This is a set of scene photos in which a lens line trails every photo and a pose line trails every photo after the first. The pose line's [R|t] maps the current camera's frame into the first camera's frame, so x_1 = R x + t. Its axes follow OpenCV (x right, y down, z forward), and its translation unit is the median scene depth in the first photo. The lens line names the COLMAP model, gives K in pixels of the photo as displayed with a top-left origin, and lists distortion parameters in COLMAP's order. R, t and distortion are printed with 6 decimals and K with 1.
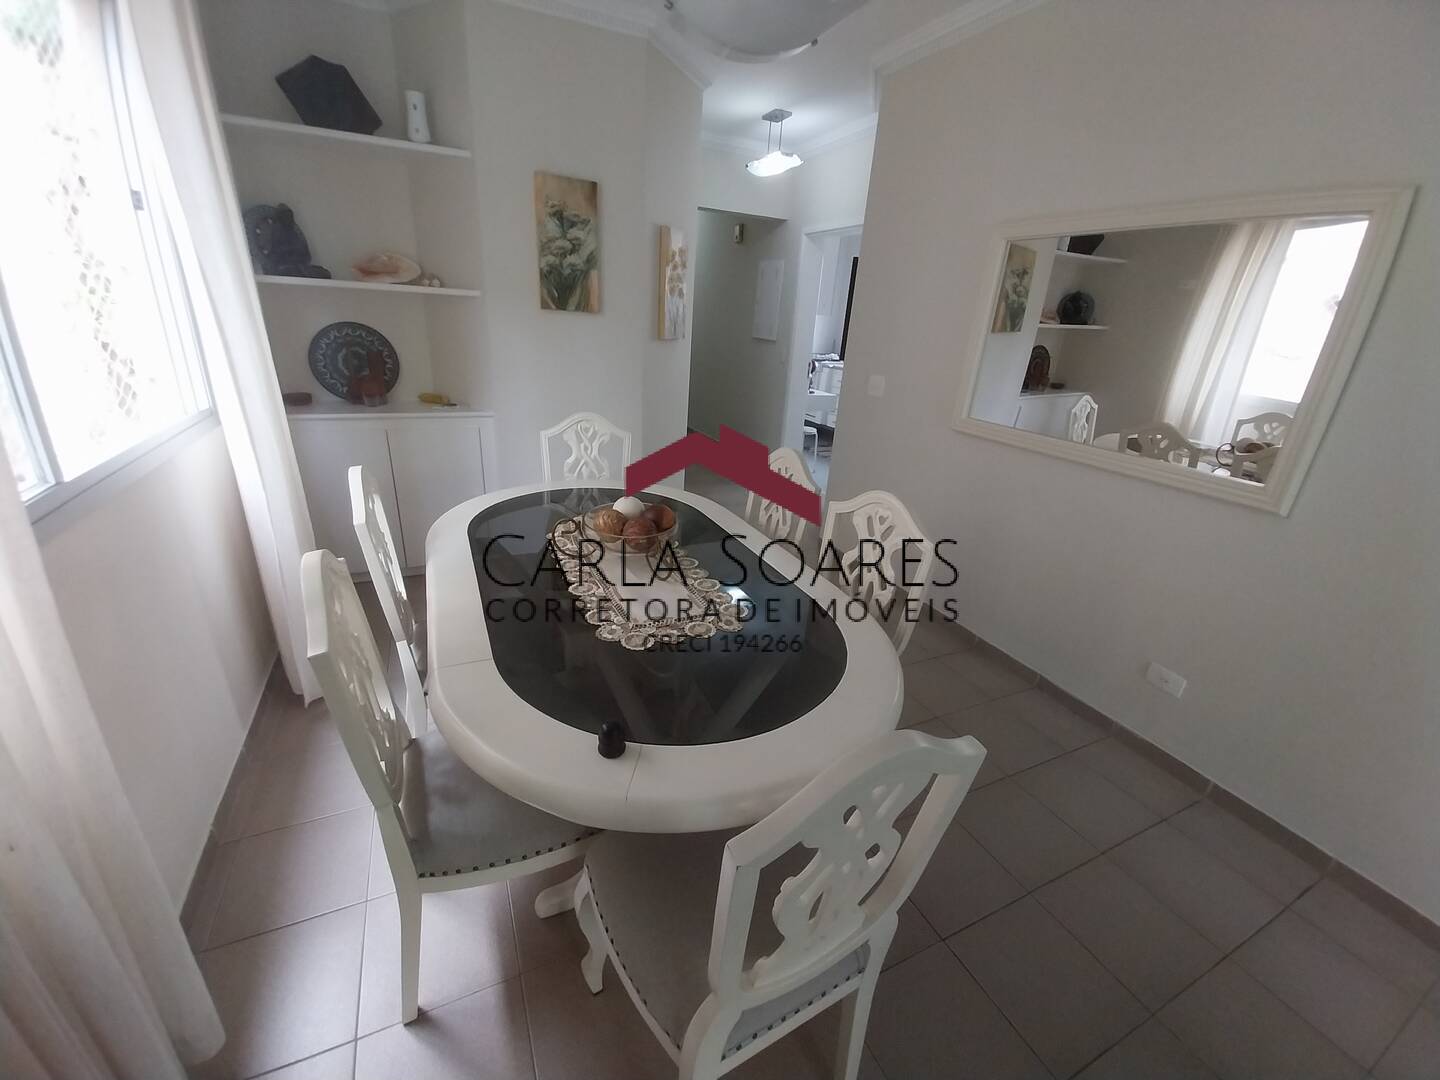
lens RADIAL K [[572.3, 0, 700.5], [0, 572.3, 540.3], [0, 0, 1]] dist [0.017227, -0.011391]
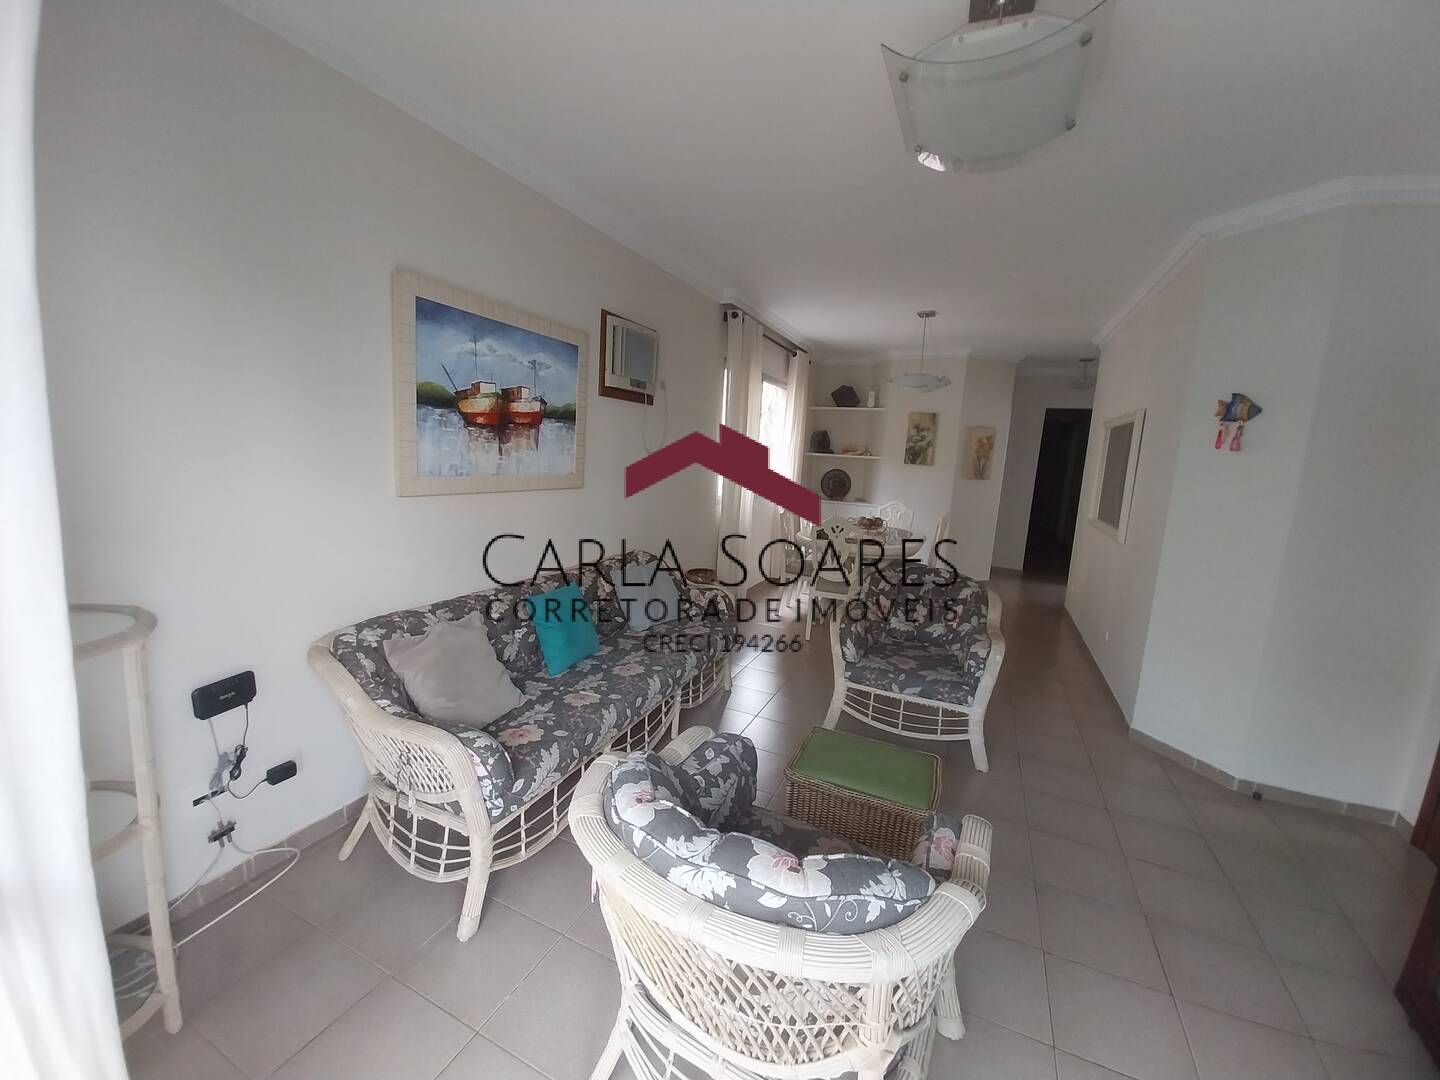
lens RADIAL K [[576.5, 0, 719.4], [0, 576.5, 535.1], [0, 0, 1]] dist [0.027624, -0.018402]
pose [[0.655531, 0.083154, -0.750576, 1.046166], [-0.297318, 0.942063, -0.155301, 0.473893], [0.694176, 0.324965, 0.642275, -0.966334]]
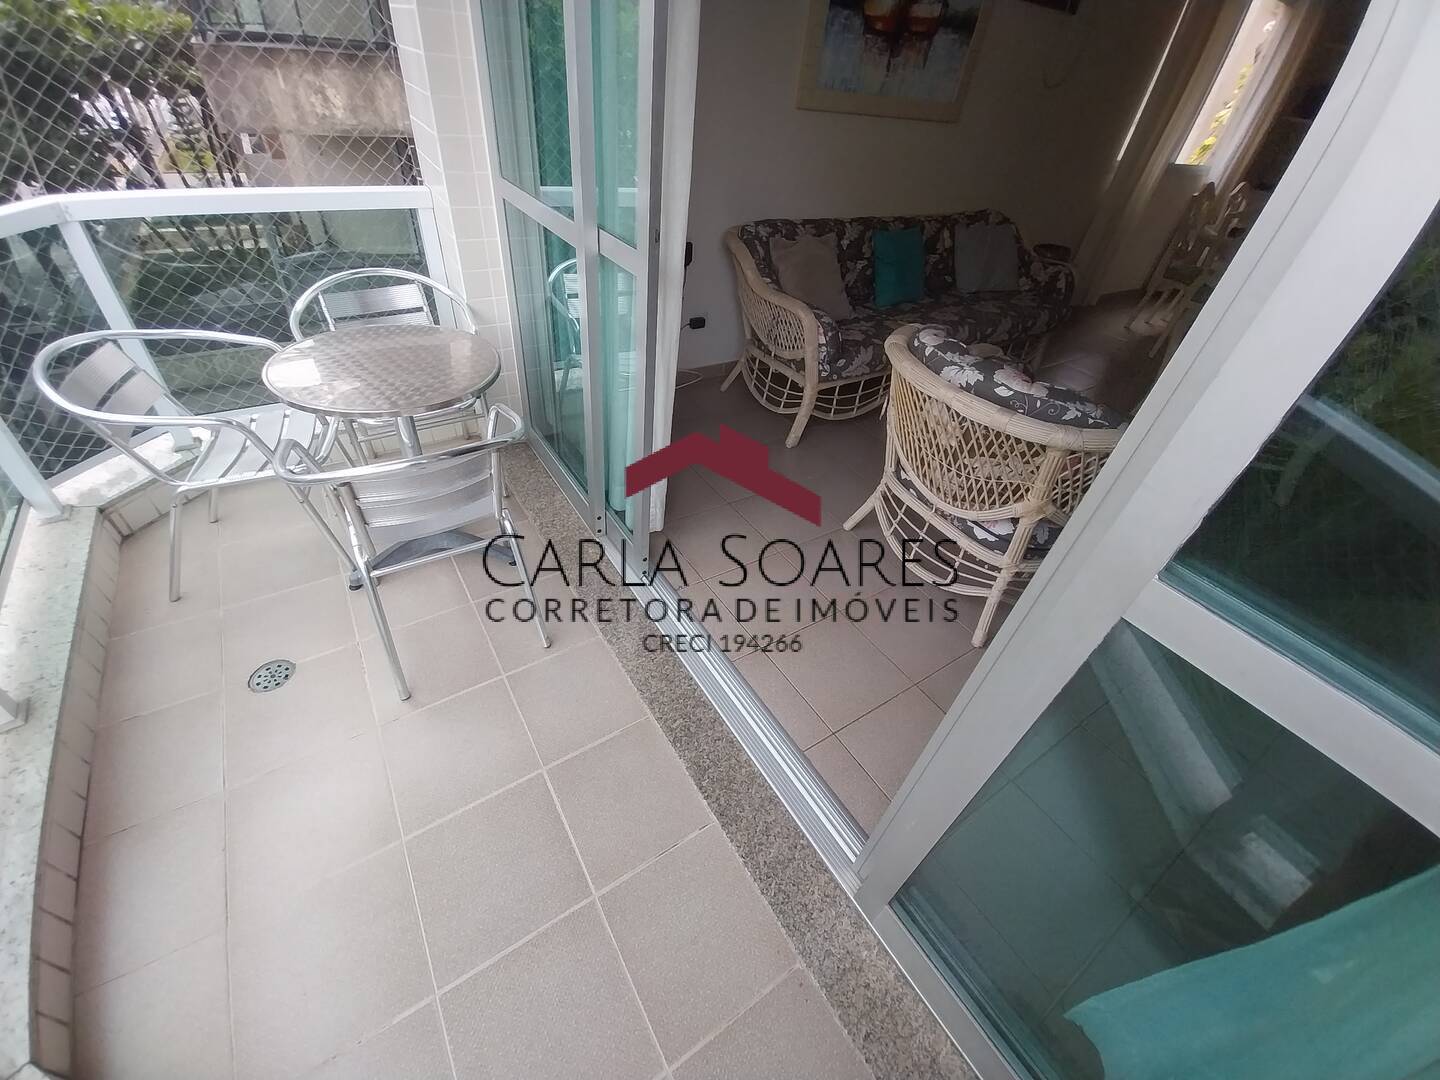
lens RADIAL K [[588.8, 0, 705.4], [0, 588.8, 547.6], [0, 0, 1]] dist [0.026371, -0.013402]
pose [[0.153458, 0.584072, -0.797063, 1.321439], [-0.450944, 0.759122, 0.469450, 0.592487], [0.879261, 0.287390, 0.379878, -1.074593]]
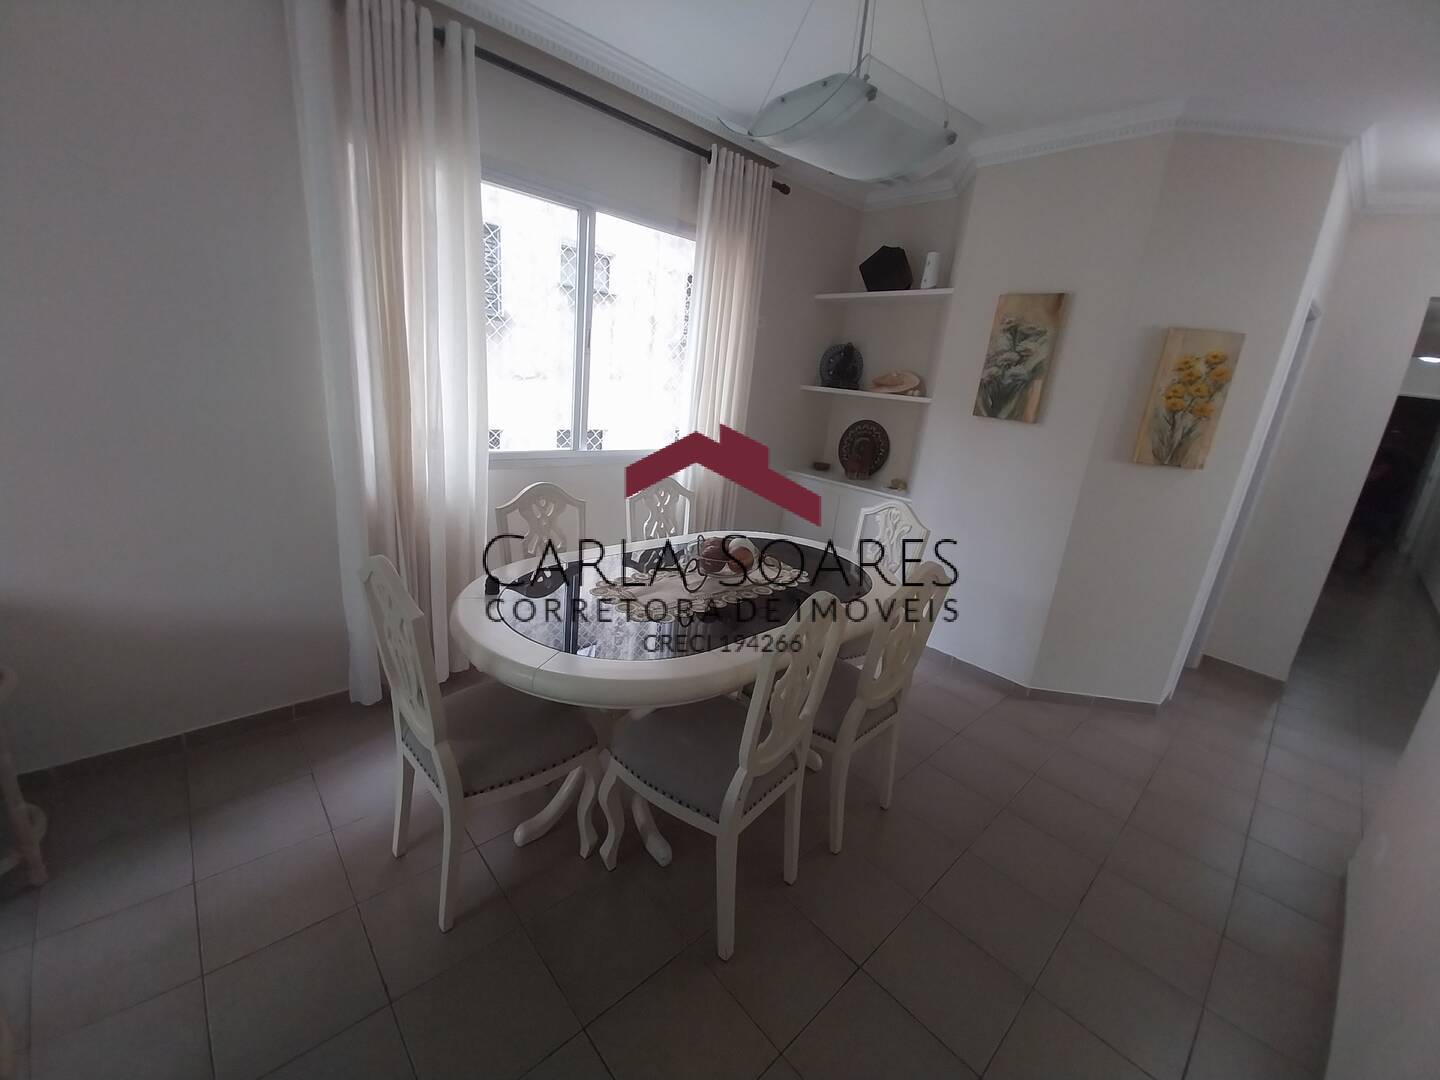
lens RADIAL K [[576.5, 0, 719.4], [0, 576.5, 535.1], [0, 0, 1]] dist [0.027624, -0.018402]
pose [[0.318230, 0.220607, -0.921988, 0.604351], [-0.427218, 0.901568, 0.068263, -0.083297], [0.846294, 0.372167, 0.381153, 0.294931]]
